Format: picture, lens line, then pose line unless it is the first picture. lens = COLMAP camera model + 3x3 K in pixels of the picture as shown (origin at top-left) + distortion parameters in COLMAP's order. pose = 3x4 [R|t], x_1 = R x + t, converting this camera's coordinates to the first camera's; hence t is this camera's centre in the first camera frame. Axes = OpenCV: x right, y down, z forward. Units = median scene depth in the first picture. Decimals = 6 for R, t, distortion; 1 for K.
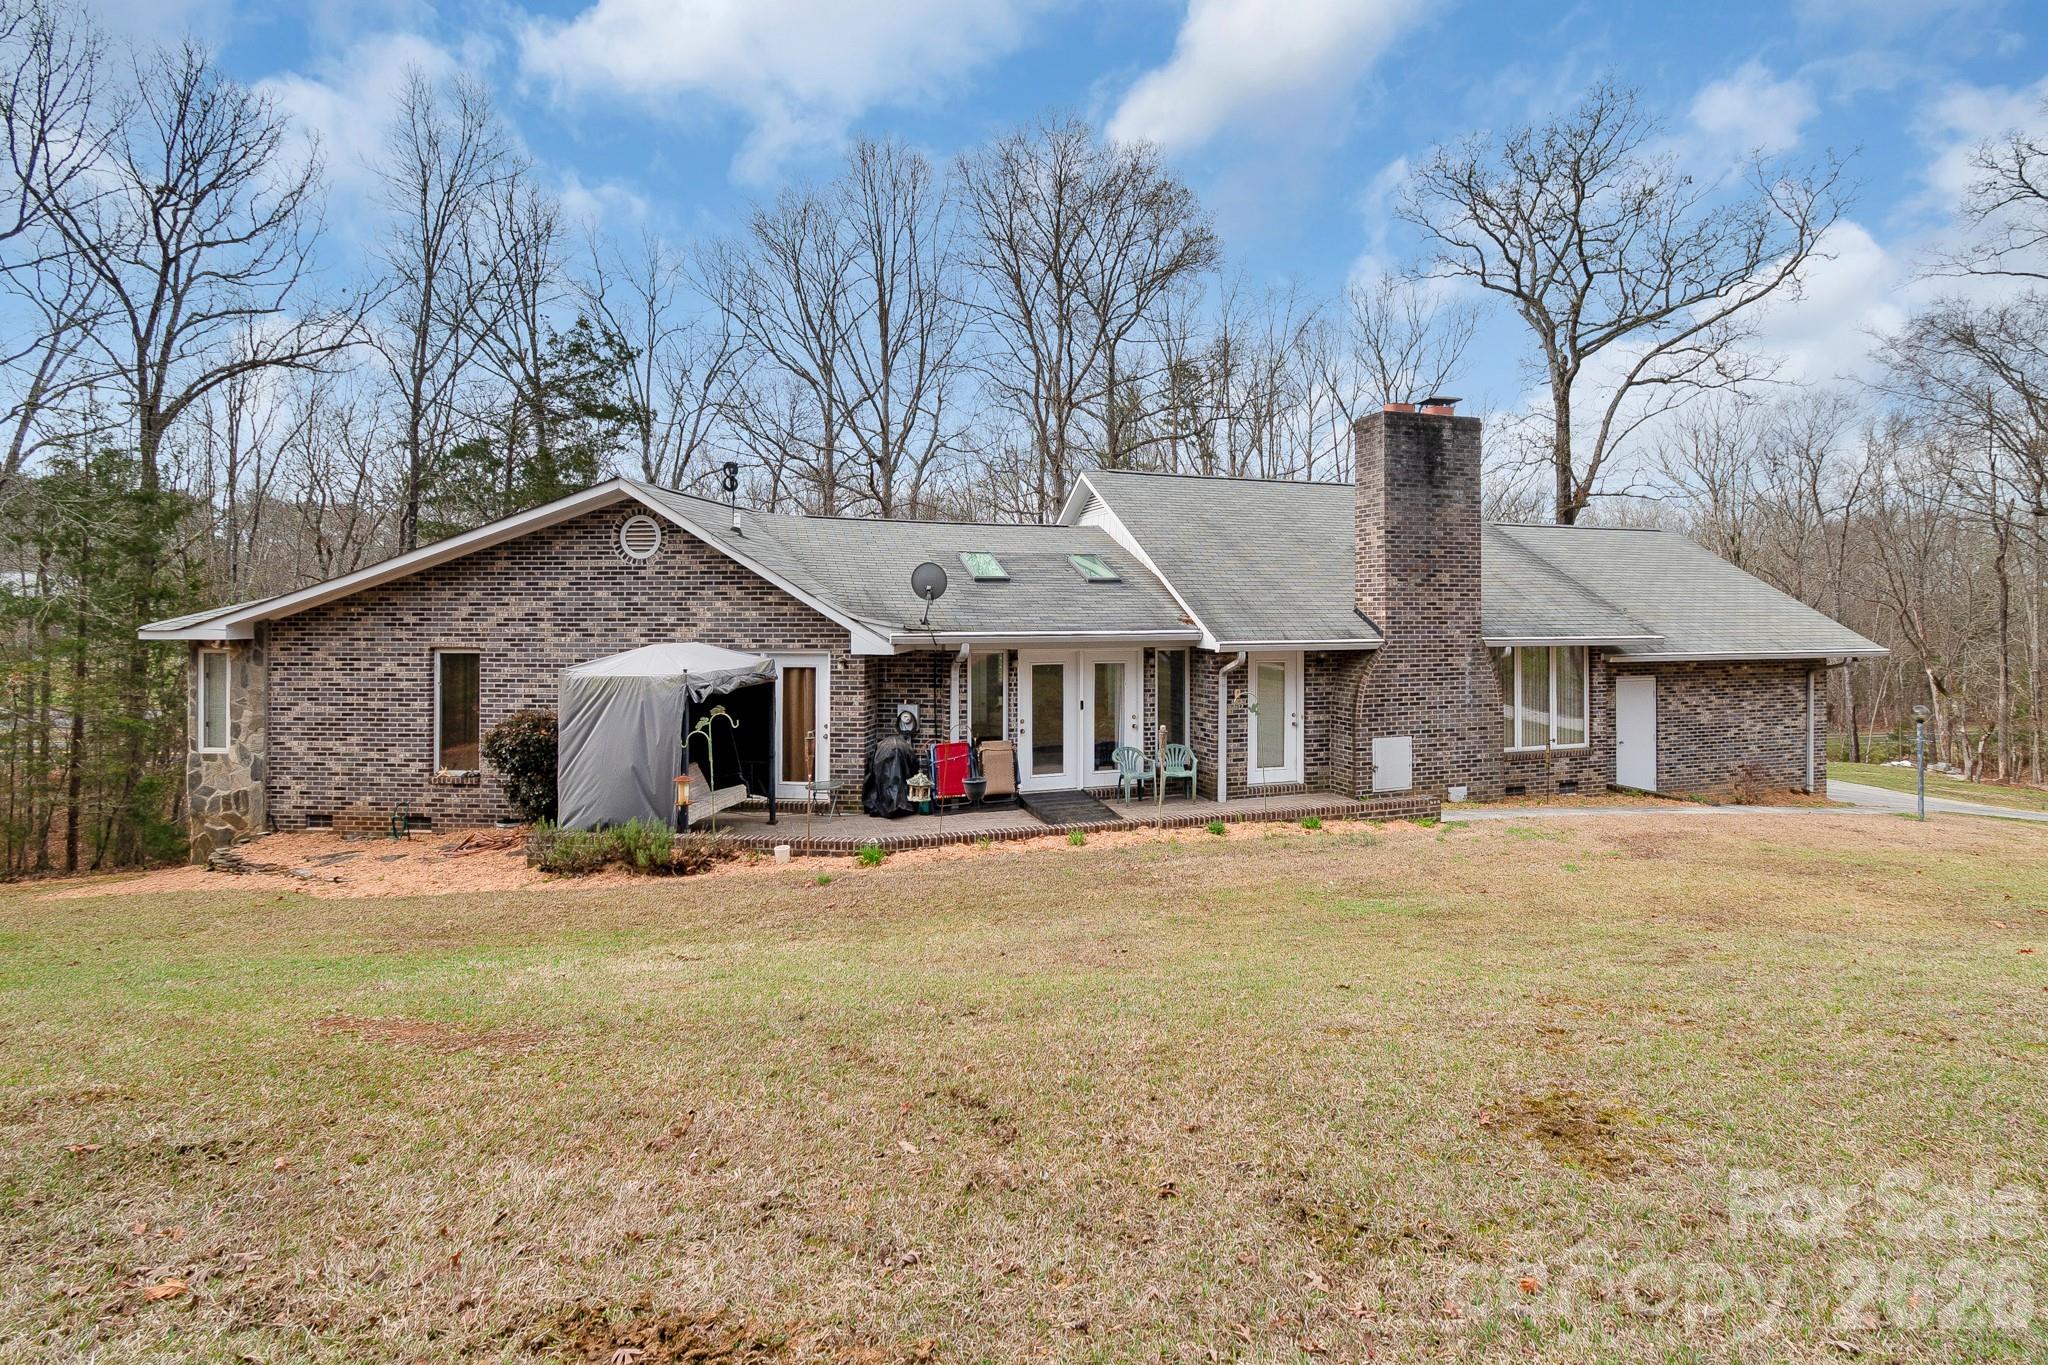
lens RADIAL K [[946.6, 0, 1024.0], [0, 946.6, 682.5], [0, 0, 1]] dist [0.000838, 0.000057]
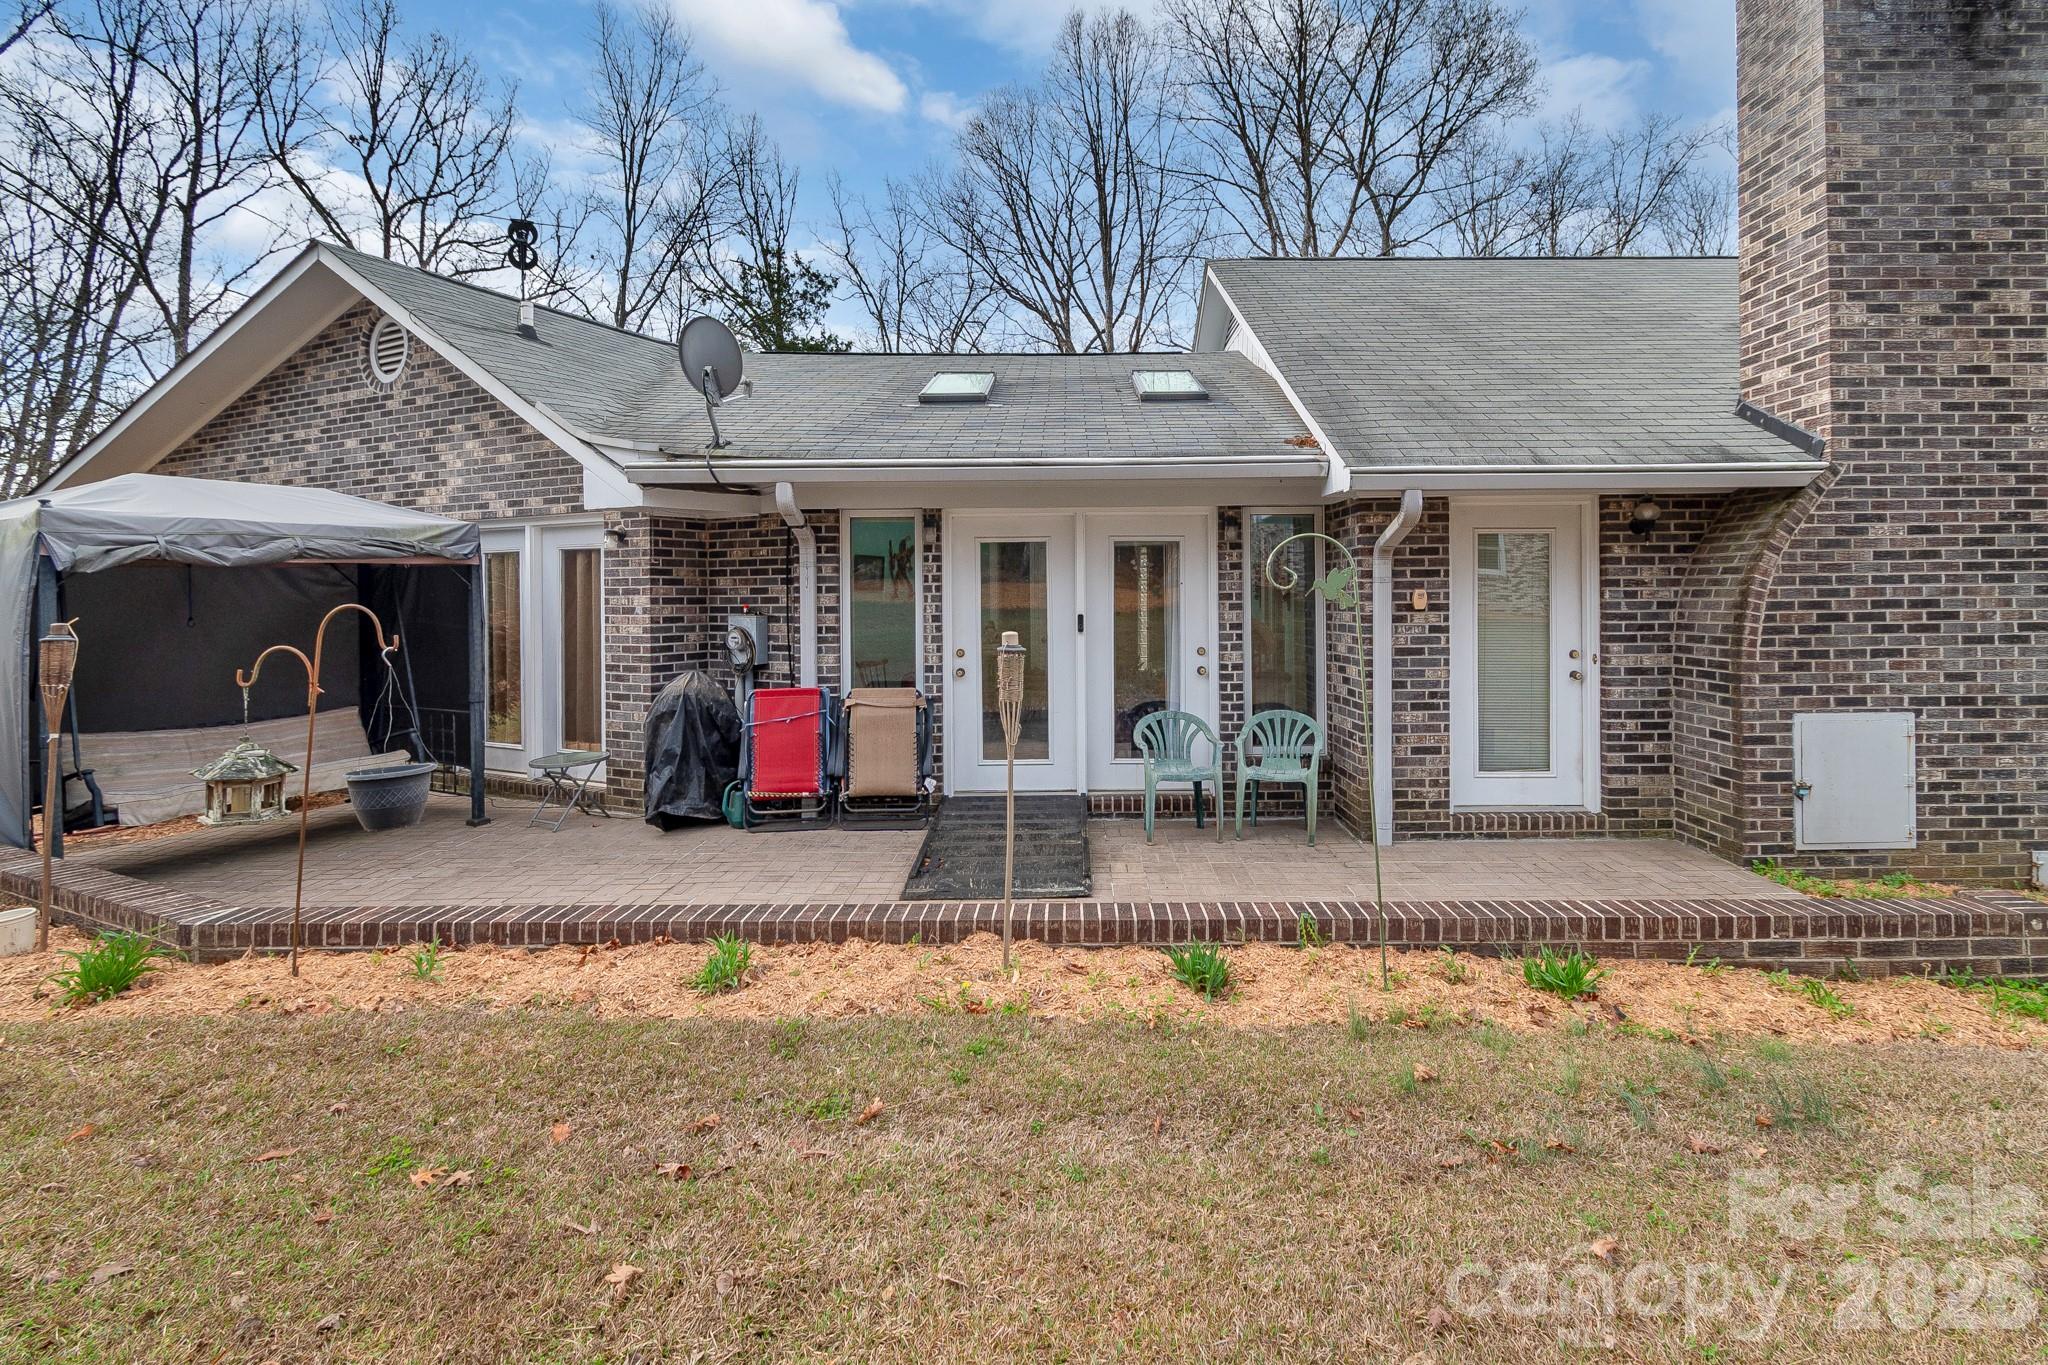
lens RADIAL K [[931.0, 0, 1027.6], [0, 931.0, 623.7], [0, 0, 1]] dist [0.001923, -0.000962]
pose [[0.947424, 0.006964, -0.319906, 0.190151], [-0.017995, 0.999341, -0.031538, 0.039905], [0.319475, 0.035636, 0.946924, 0.529885]]
